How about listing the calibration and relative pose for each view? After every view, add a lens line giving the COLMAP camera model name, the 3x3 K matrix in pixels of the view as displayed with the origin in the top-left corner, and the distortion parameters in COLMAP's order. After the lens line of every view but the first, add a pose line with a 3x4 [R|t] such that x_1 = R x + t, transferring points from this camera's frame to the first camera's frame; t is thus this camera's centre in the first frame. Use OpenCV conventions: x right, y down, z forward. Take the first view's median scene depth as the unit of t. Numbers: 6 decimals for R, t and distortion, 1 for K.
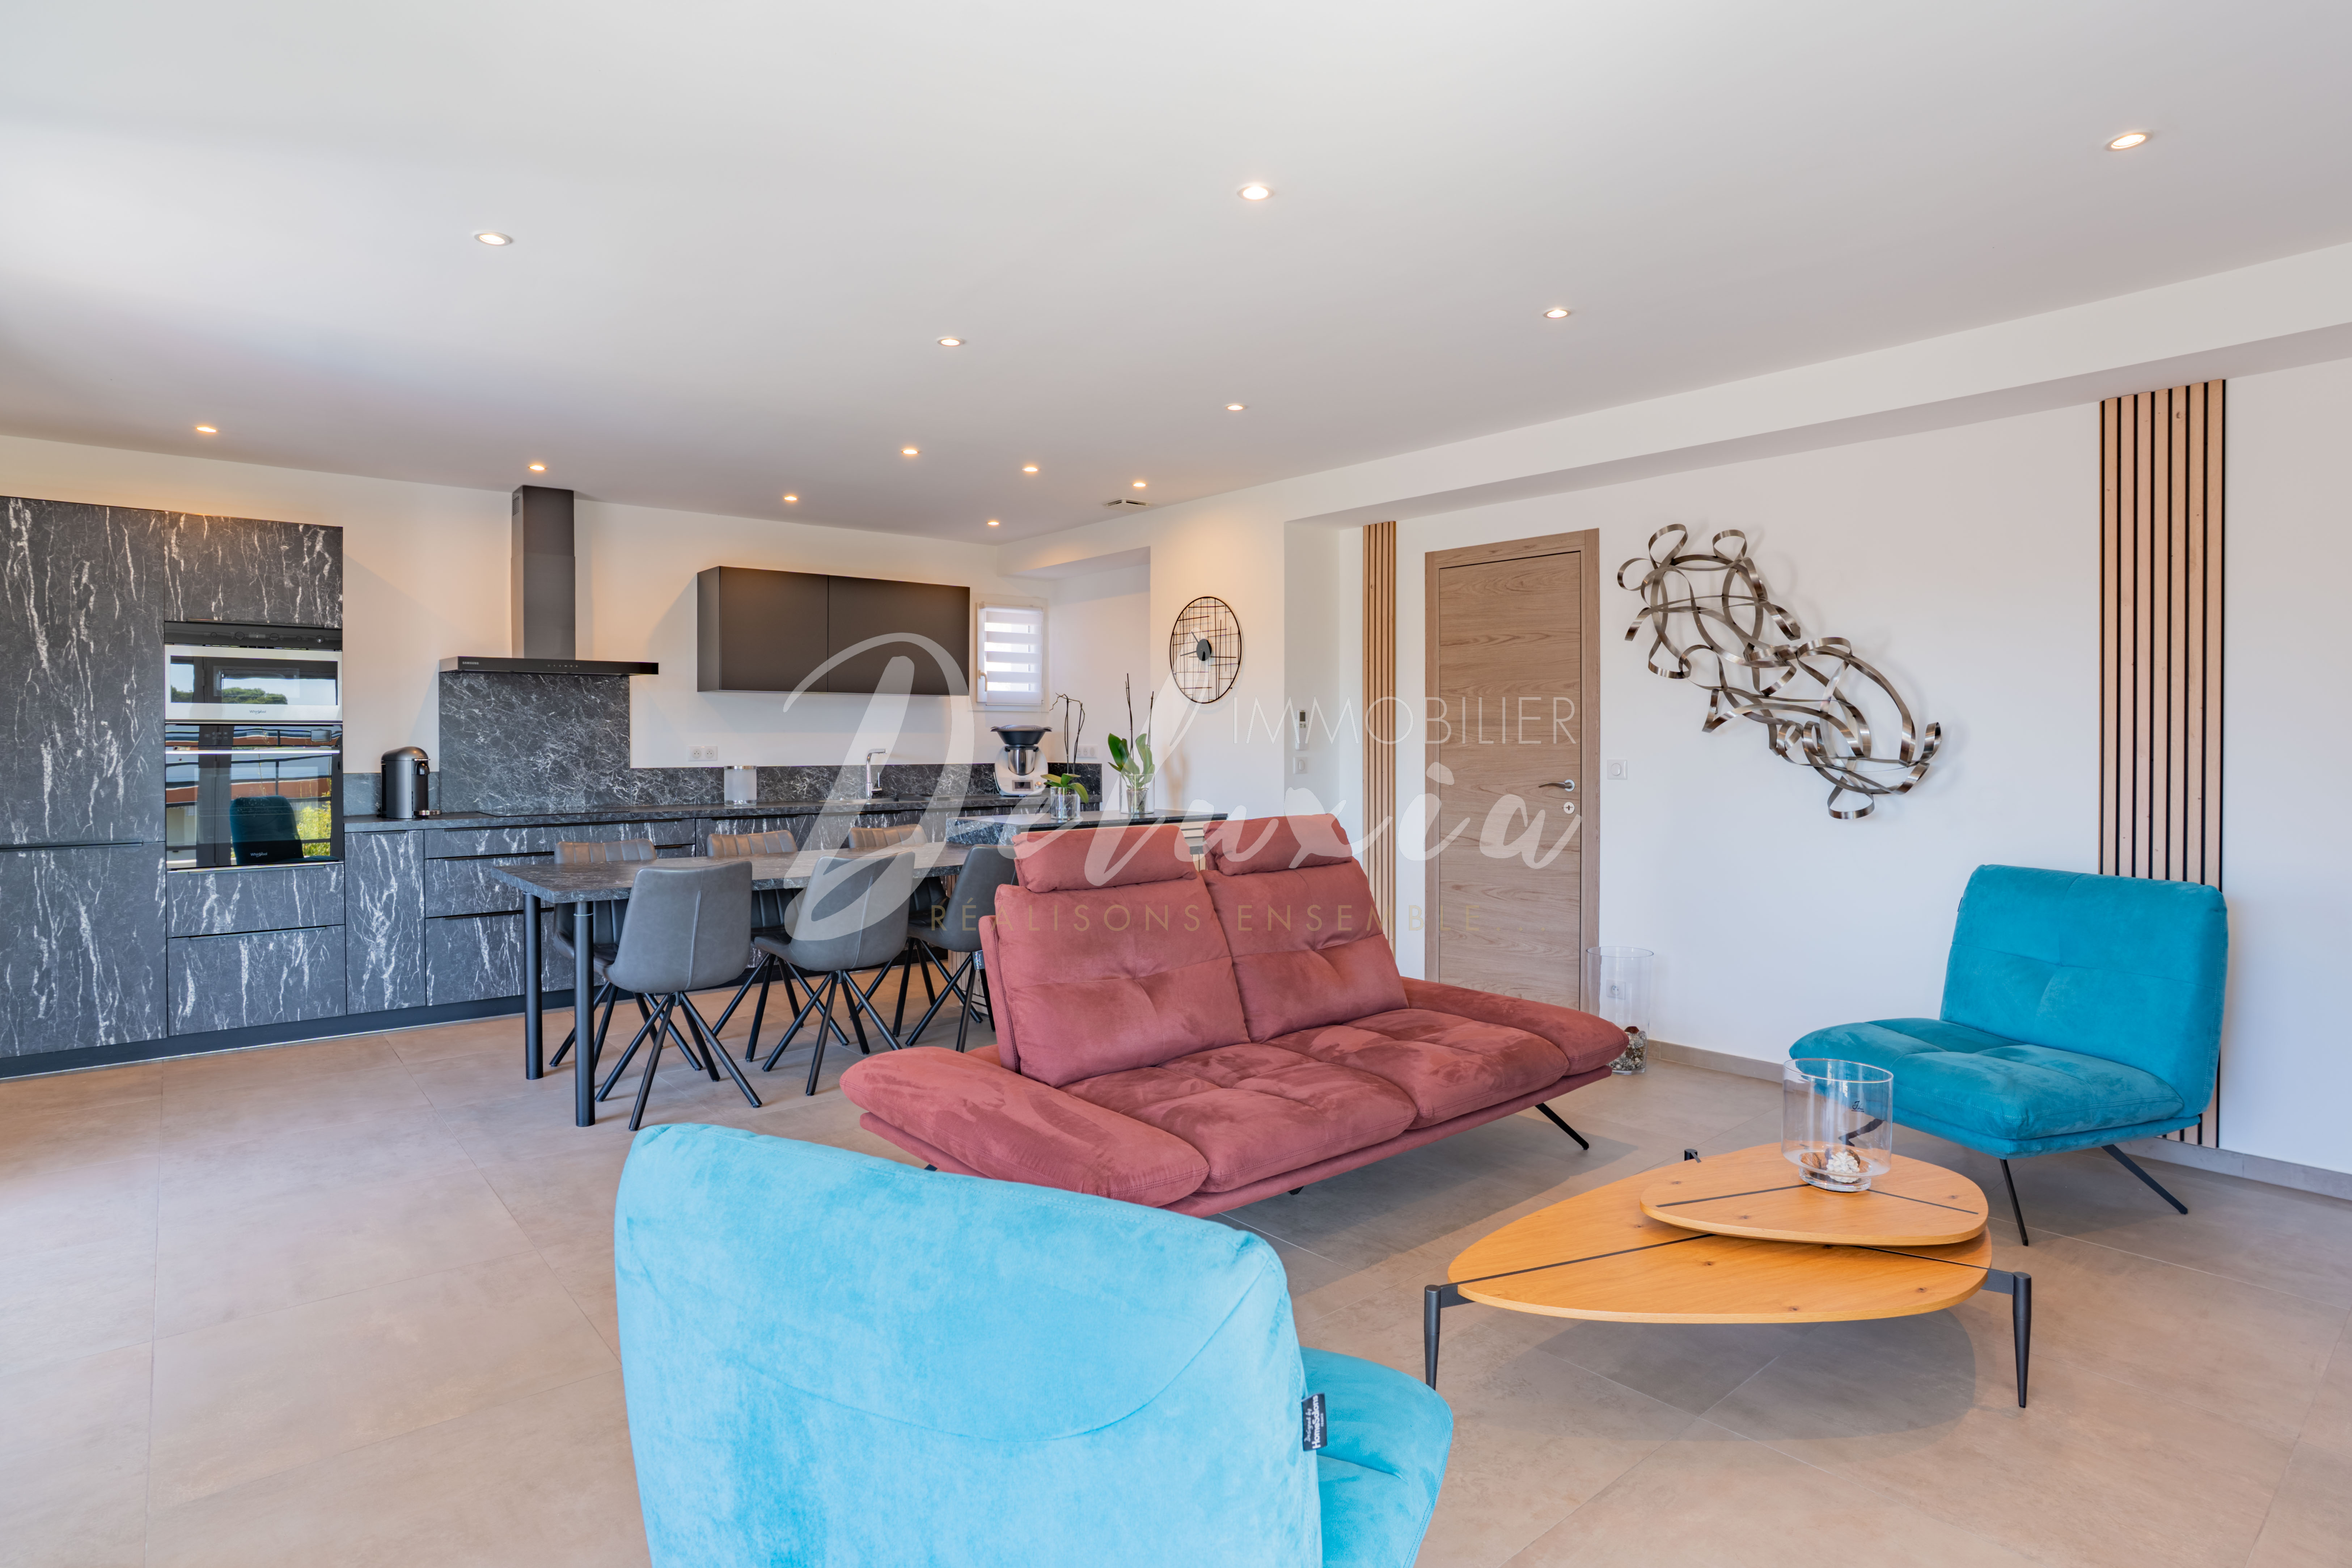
lens RADIAL K [[1318.3, 0, 1096.8], [0, 1318.3, 754.0], [0, 0, 1]] dist [0.044065, 0.009753]
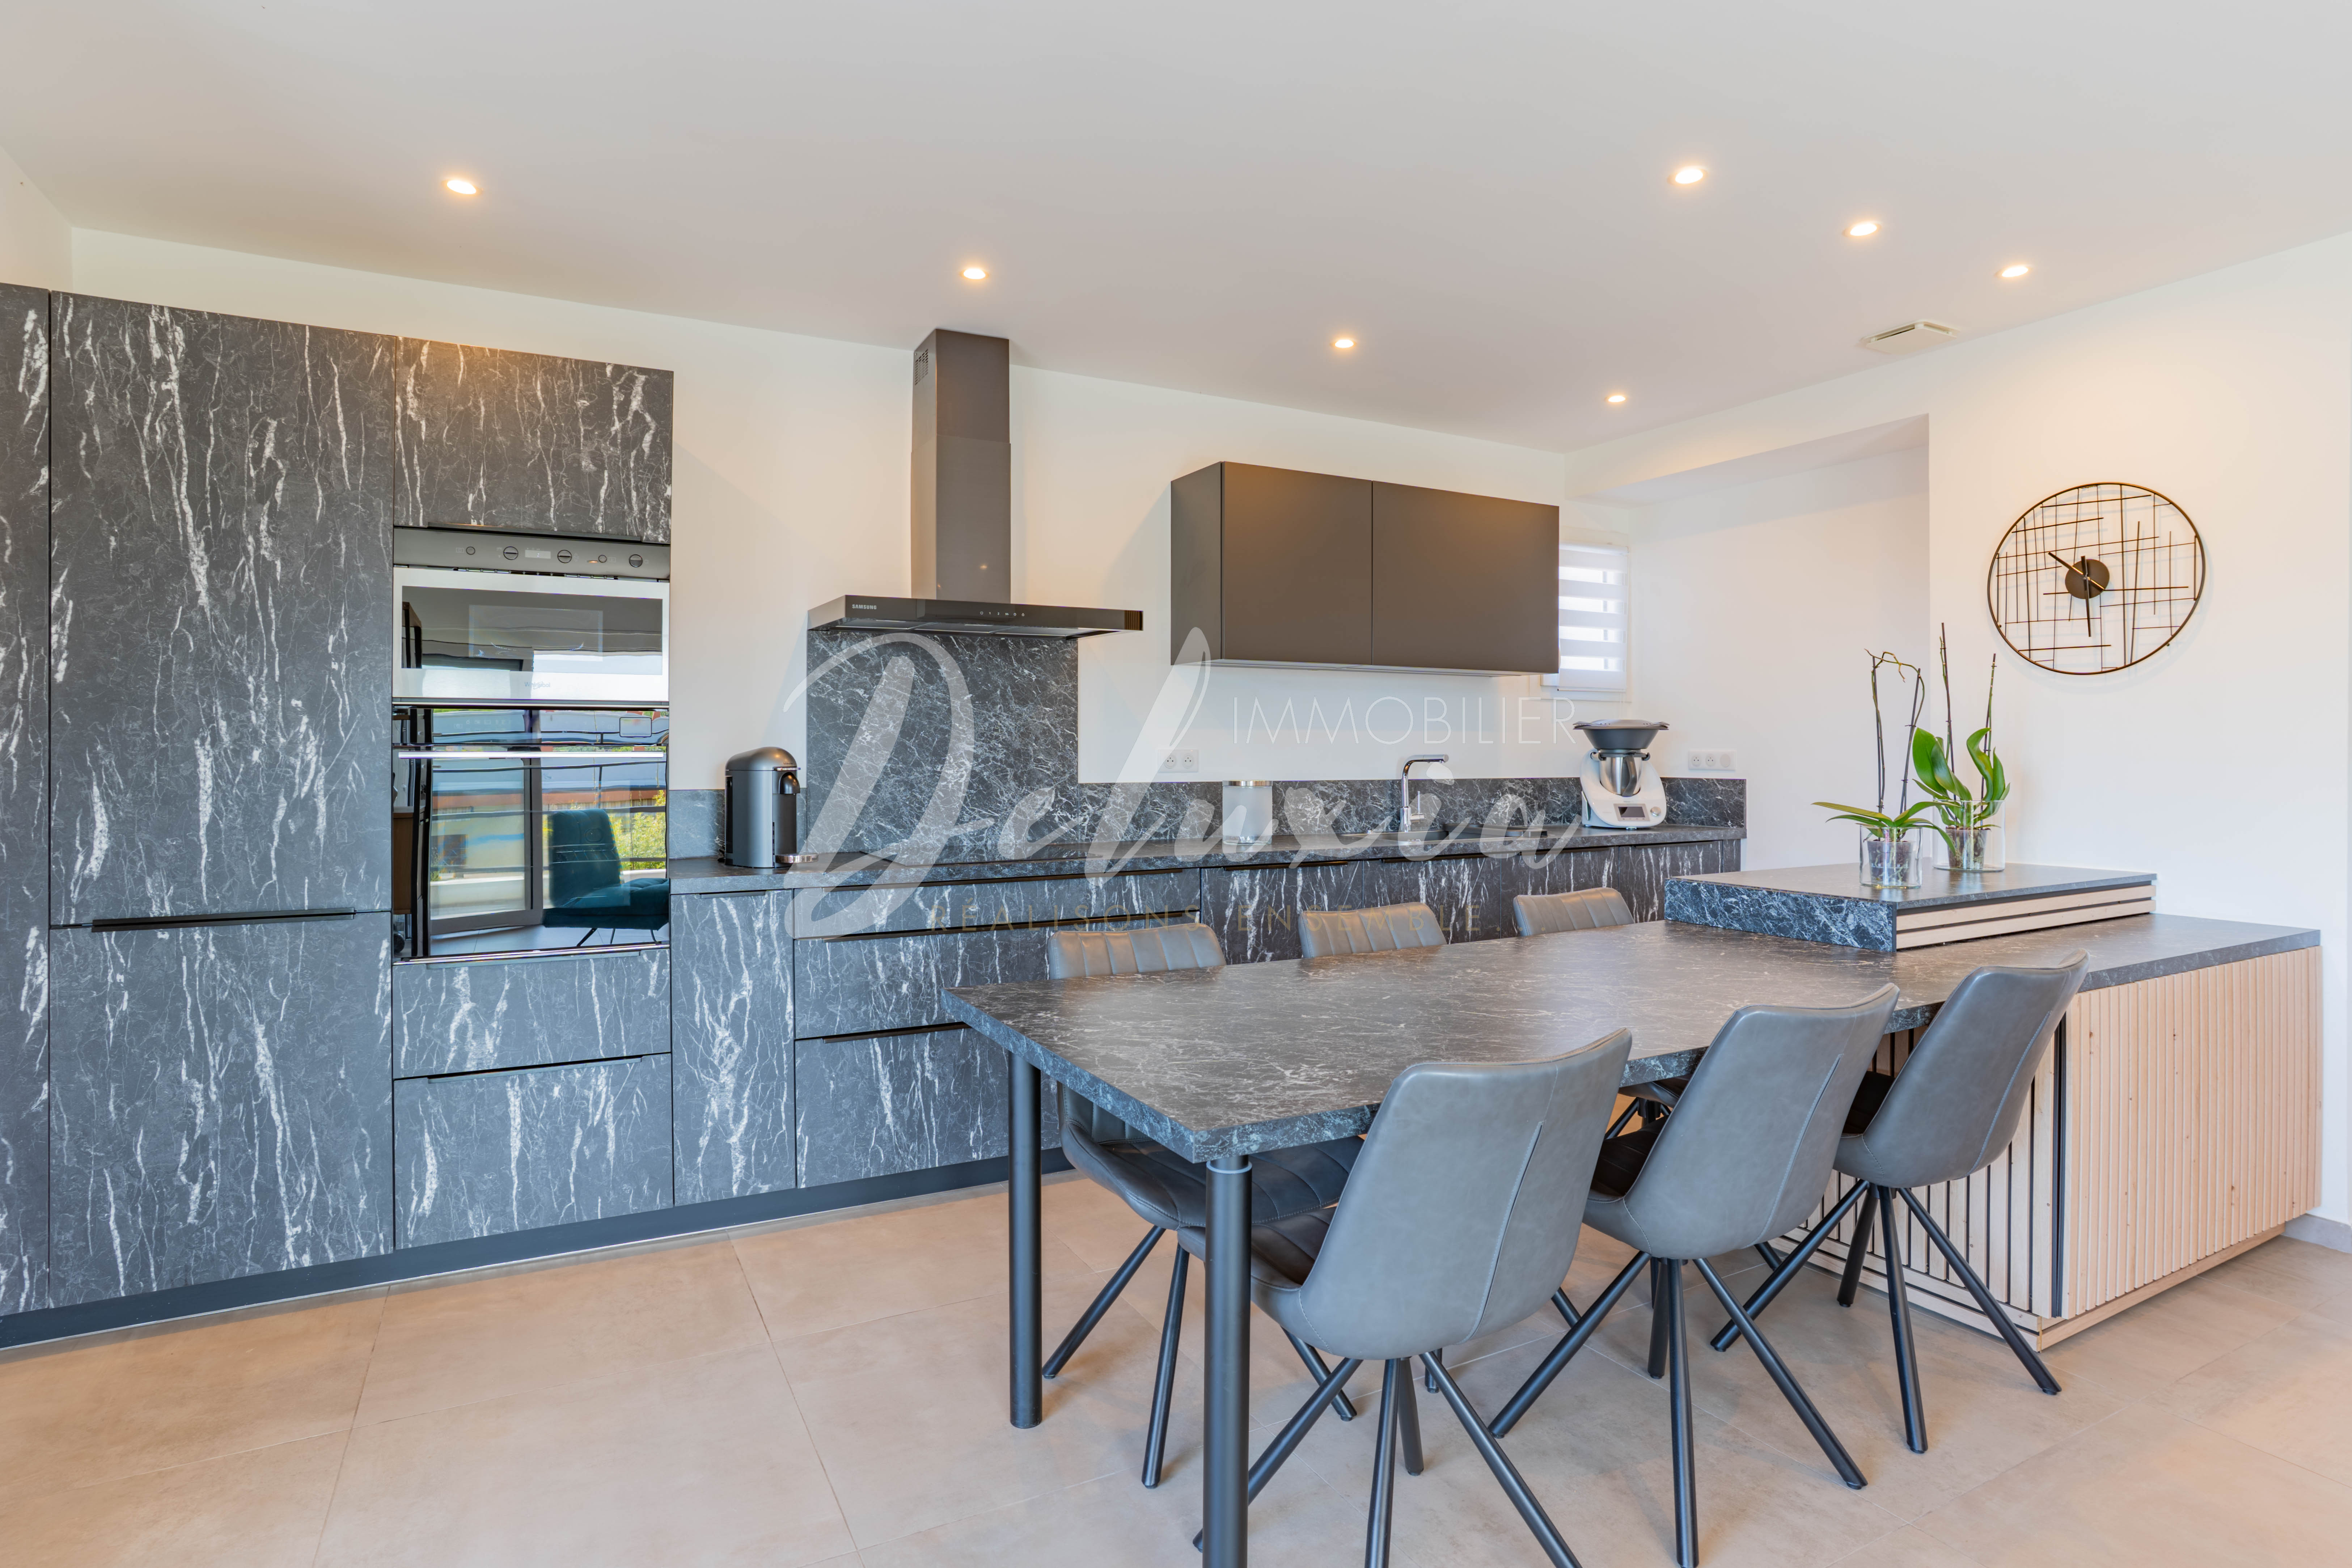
lens RADIAL K [[1325.2, 0, 1164.0], [0, 1325.2, 751.6], [0, 0, 1]] dist [-0.009786, 0.007876]
pose [[0.988988, 0.001984, -0.147980, -0.265368], [-0.003430, 0.999949, -0.009515, 0.001443], [0.147953, 0.009918, 0.988945, 0.462390]]
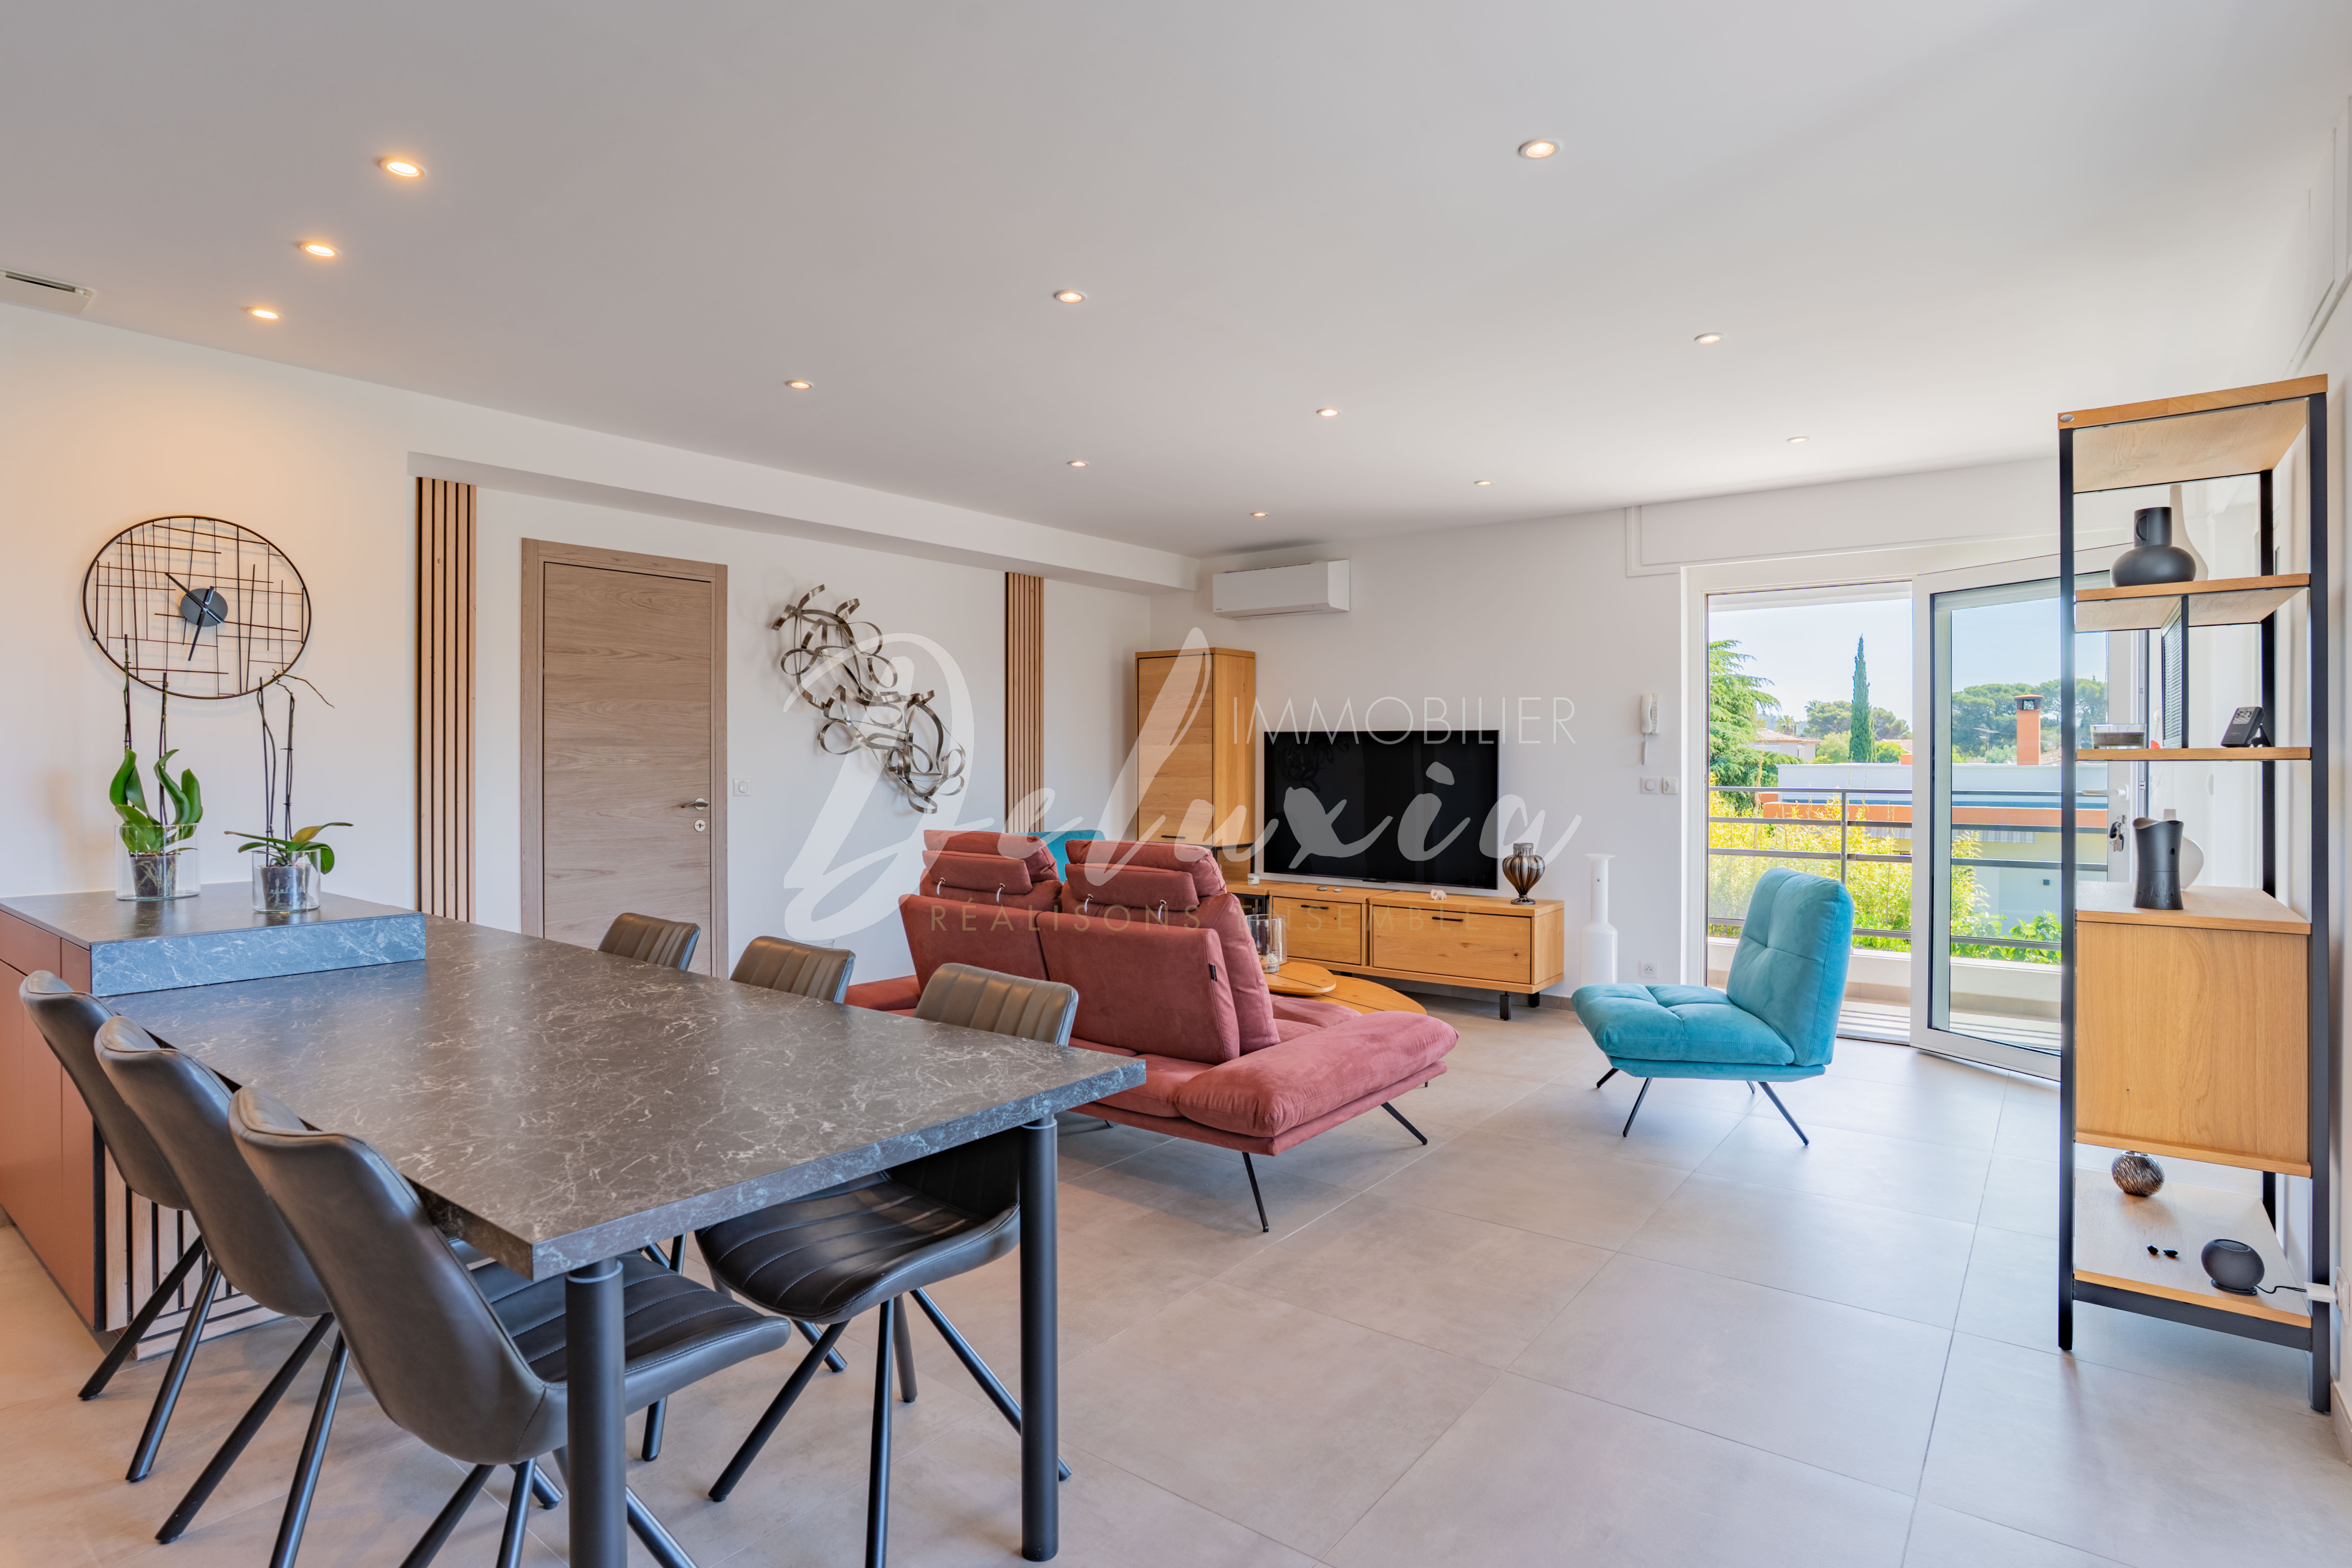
lens RADIAL K [[1325.2, 0, 1175.0], [0, 1325.2, 771.9], [0, 0, 1]] dist [-0.009786, 0.007876]
pose [[-0.290205, -0.007714, 0.956933, -0.720781], [0.010669, 0.999879, 0.011296, -0.009241], [-0.956905, 0.013488, -0.290088, 0.904125]]
